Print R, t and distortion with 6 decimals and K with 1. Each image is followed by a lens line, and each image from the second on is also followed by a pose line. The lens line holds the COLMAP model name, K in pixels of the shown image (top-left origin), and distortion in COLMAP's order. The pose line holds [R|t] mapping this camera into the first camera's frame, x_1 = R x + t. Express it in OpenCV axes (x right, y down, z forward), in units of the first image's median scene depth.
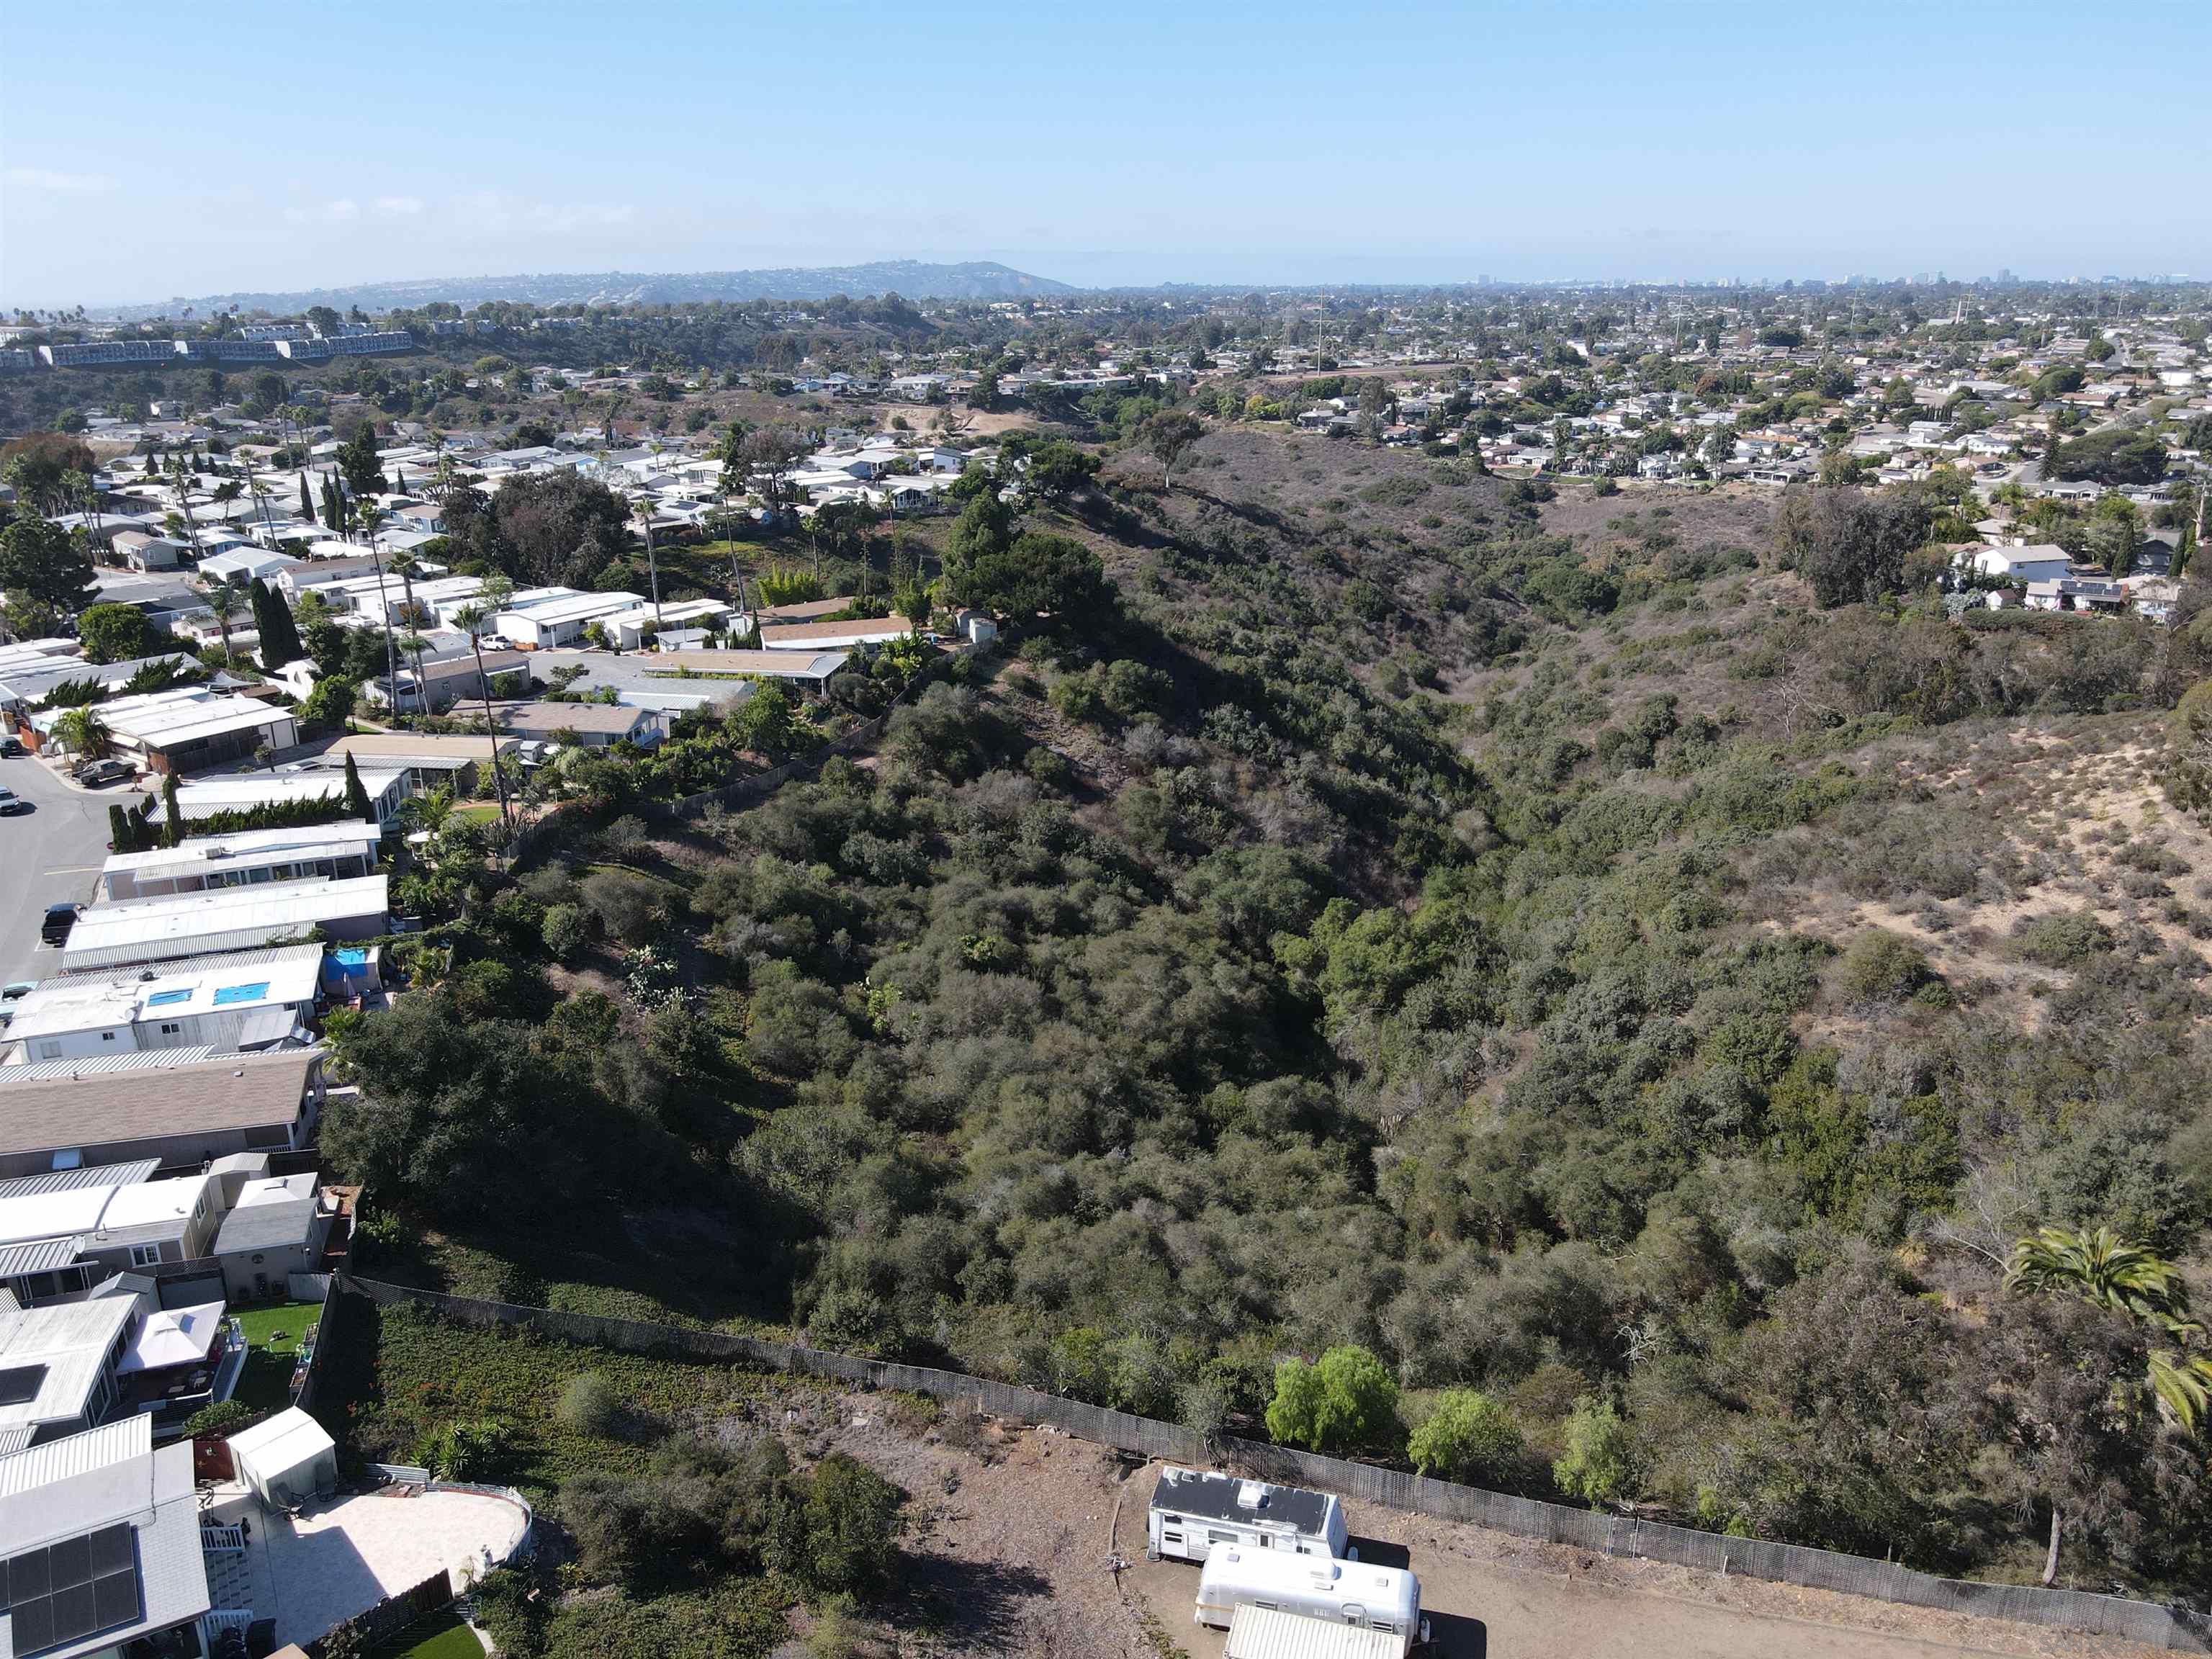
lens RADIAL K [[1630.8, 0, 1100.7], [0, 1630.8, 832.0], [0, 0, 1]] dist [-0.007665, 0.034054]
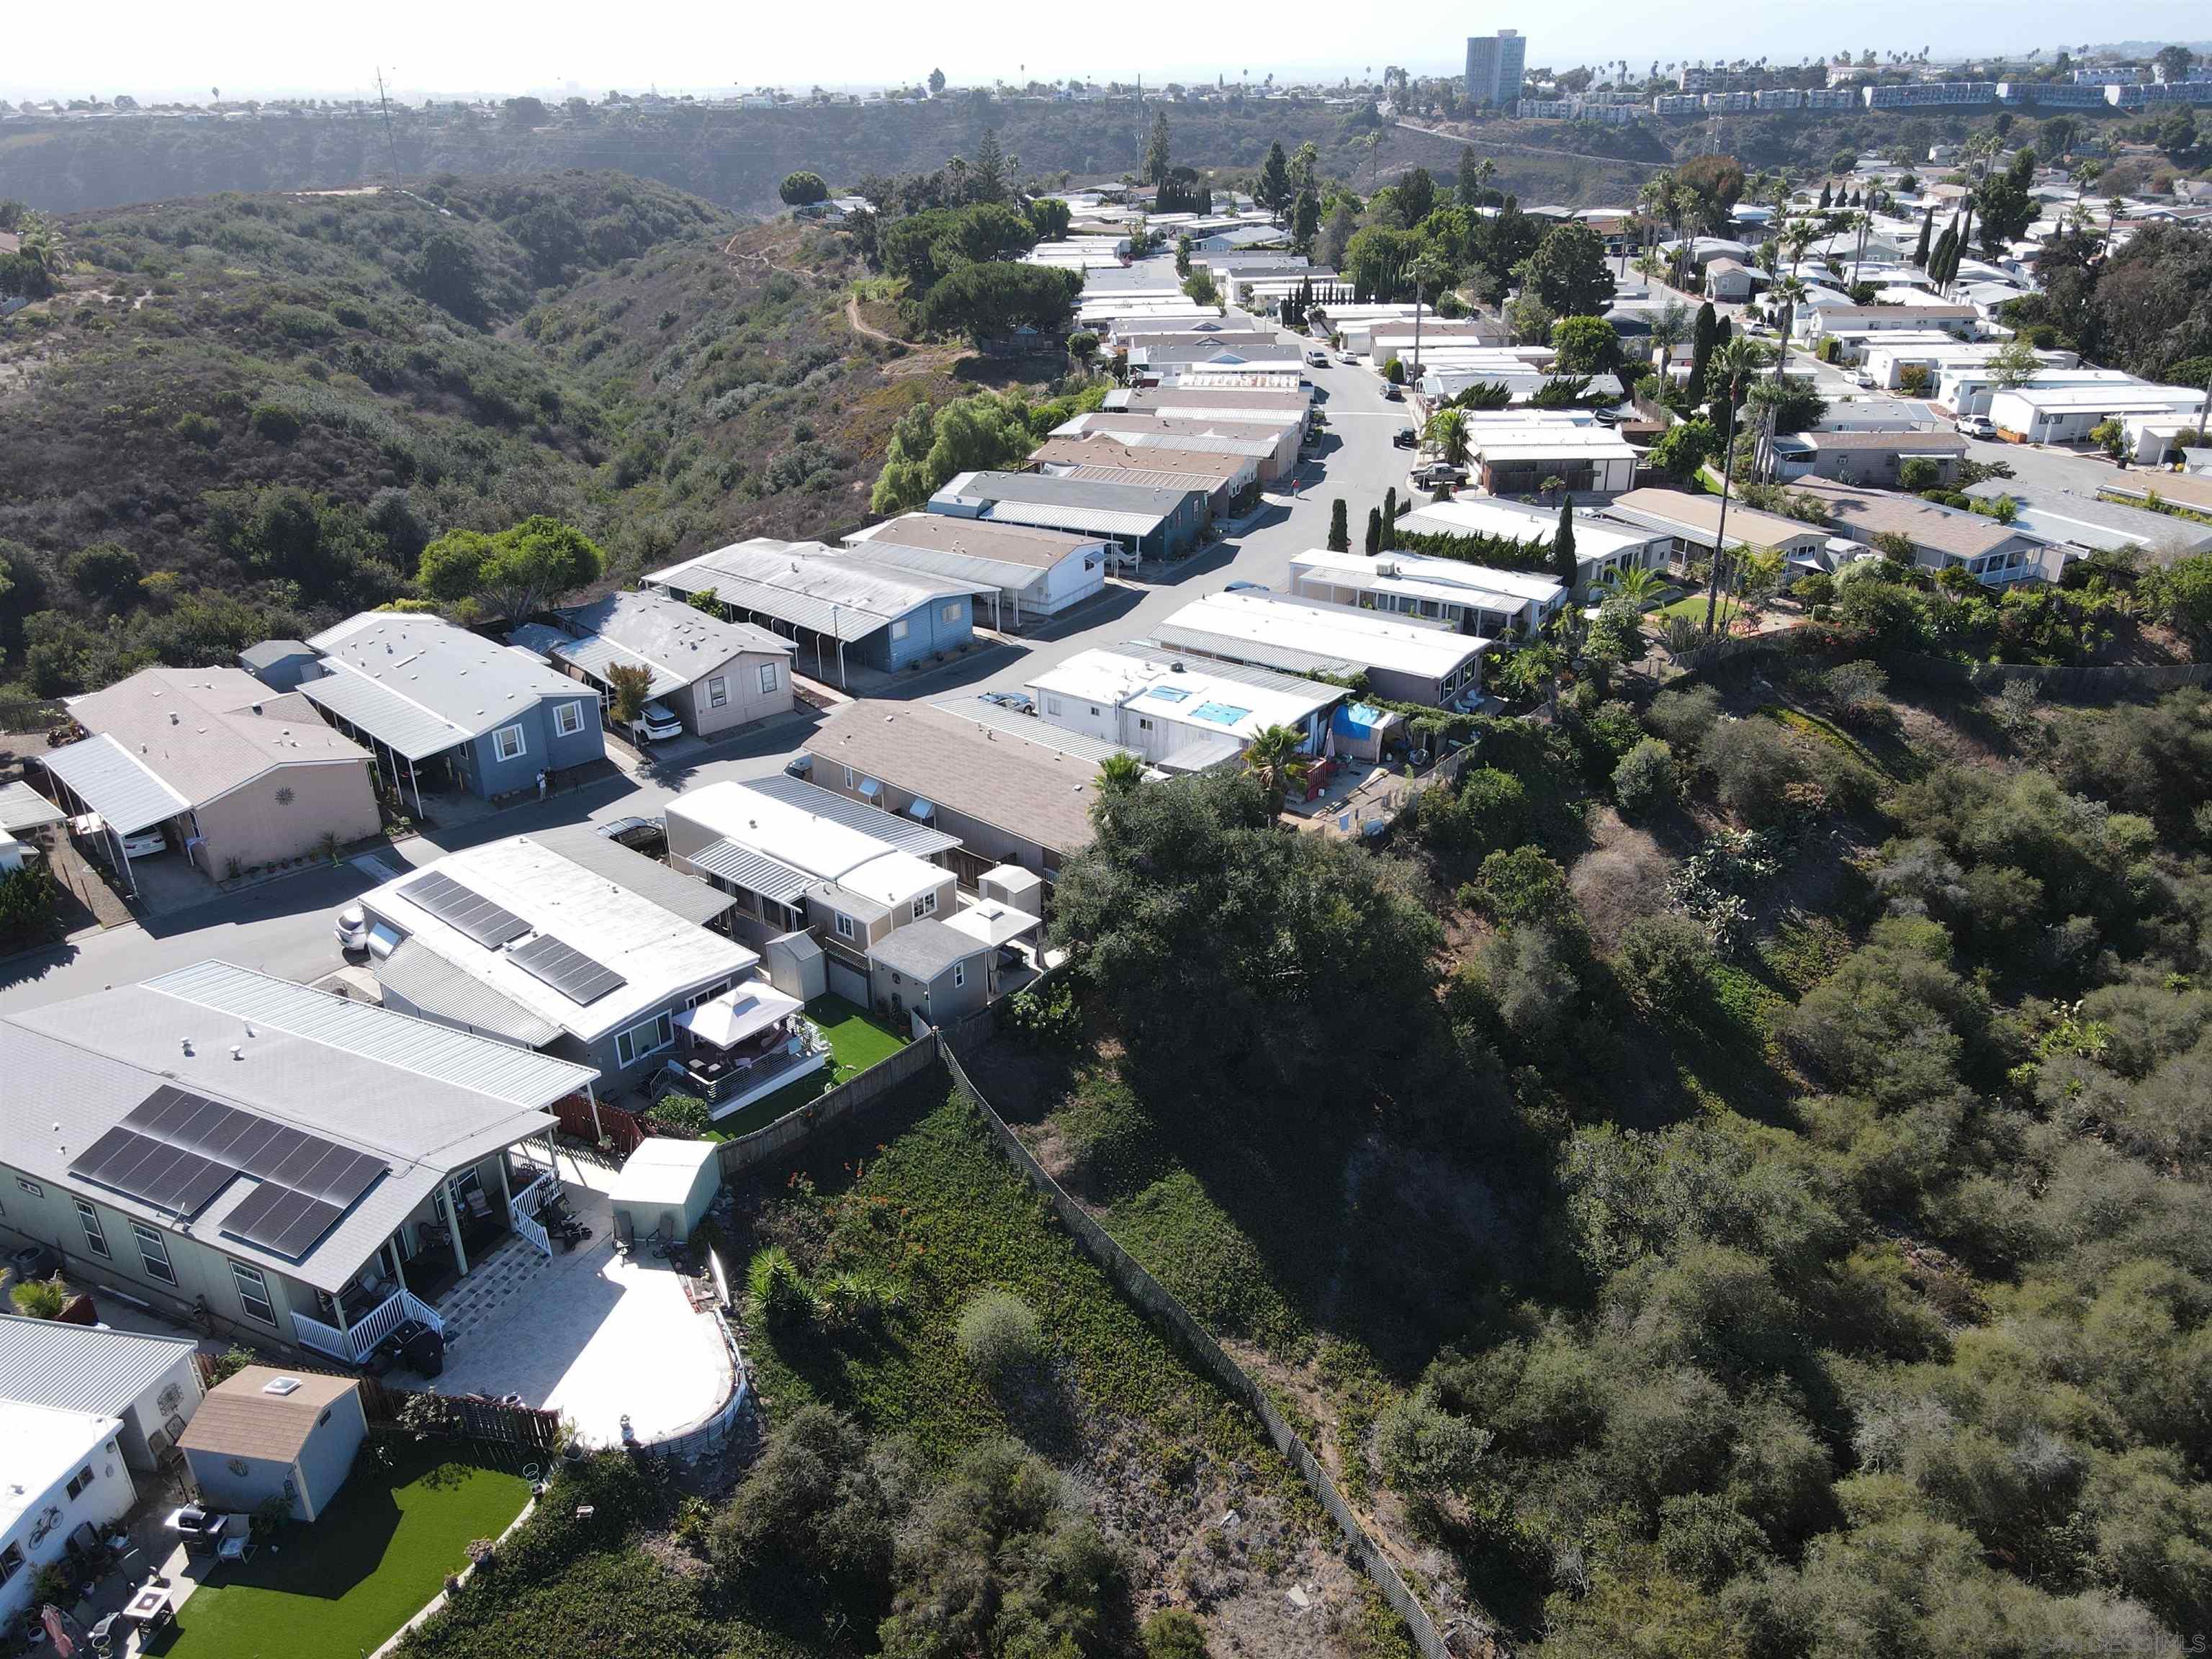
lens RADIAL K [[1630.8, 0, 1100.7], [0, 1630.8, 832.0], [0, 0, 1]] dist [-0.007665, 0.034054]
pose [[0.552915, 0.356295, -0.753219, 0.115663], [-0.254489, 0.932983, 0.254516, -0.042644], [0.793423, 0.050959, 0.606534, 0.316632]]
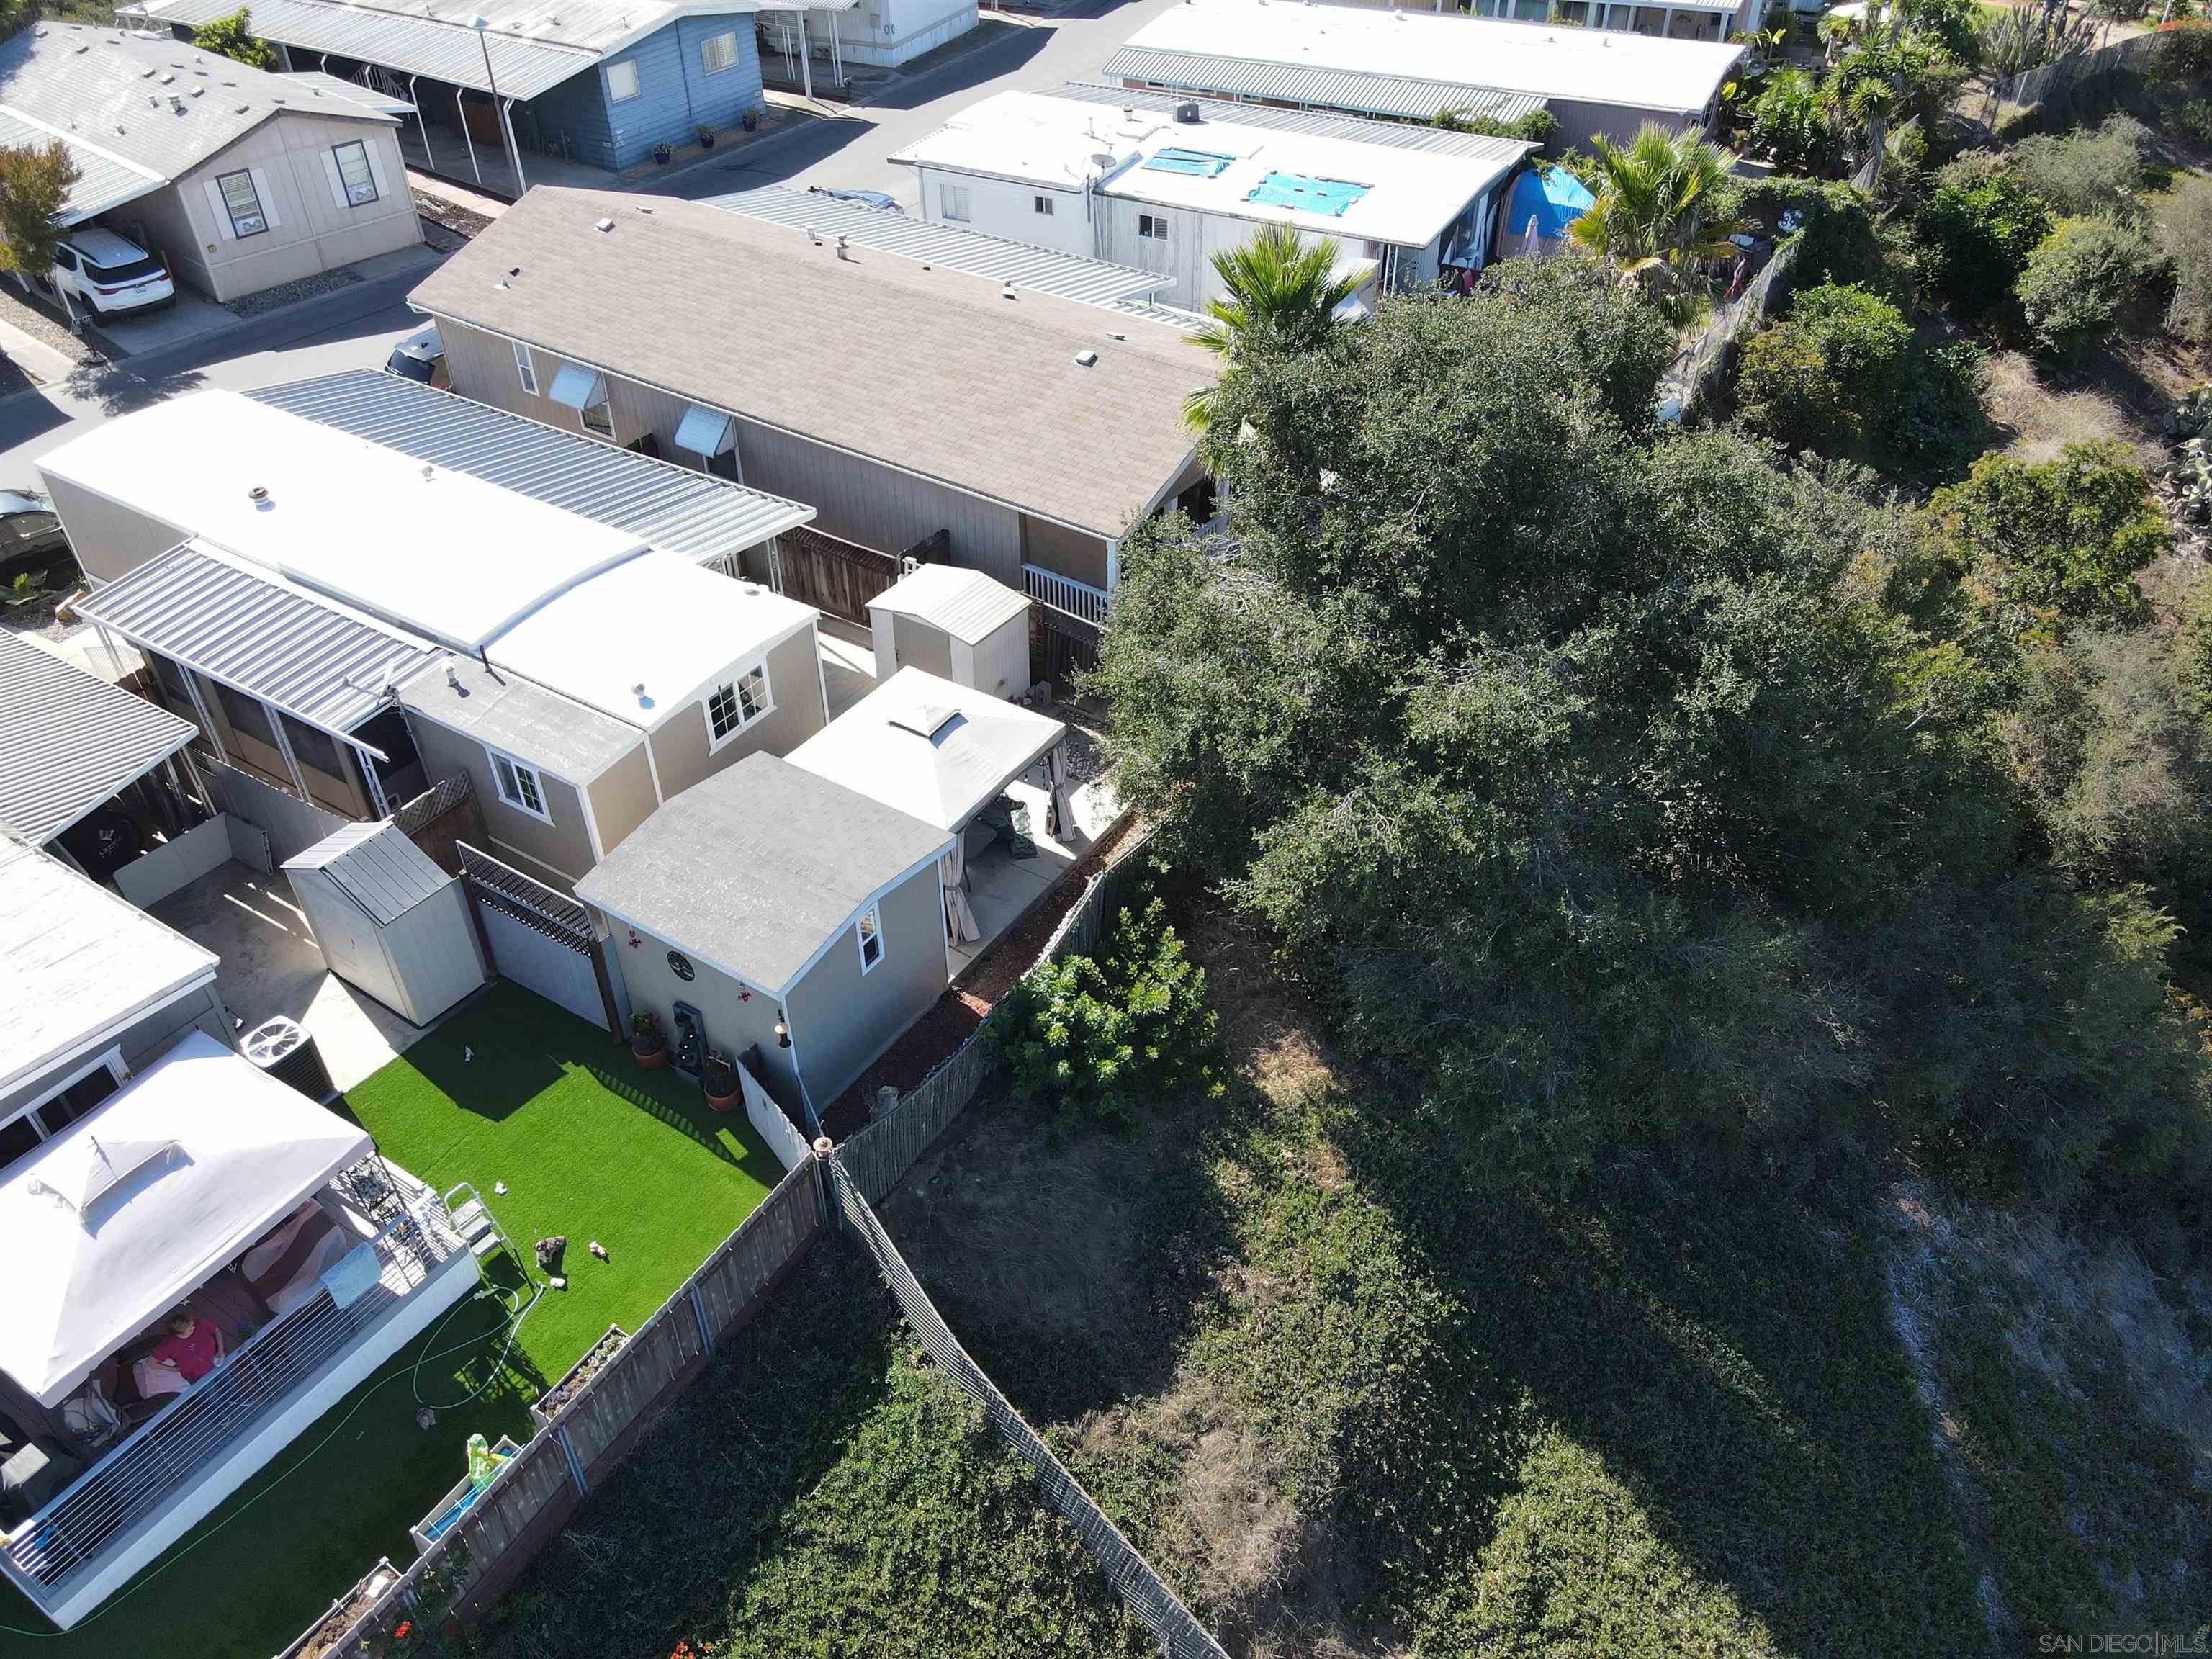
lens RADIAL K [[1630.8, 0, 1100.7], [0, 1630.8, 832.0], [0, 0, 1]] dist [-0.007665, 0.034054]
pose [[0.658104, 0.473812, -0.585150, -0.177439], [-0.230092, 0.866549, 0.442889, 0.052677], [0.716907, -0.156829, 0.679300, 0.503077]]
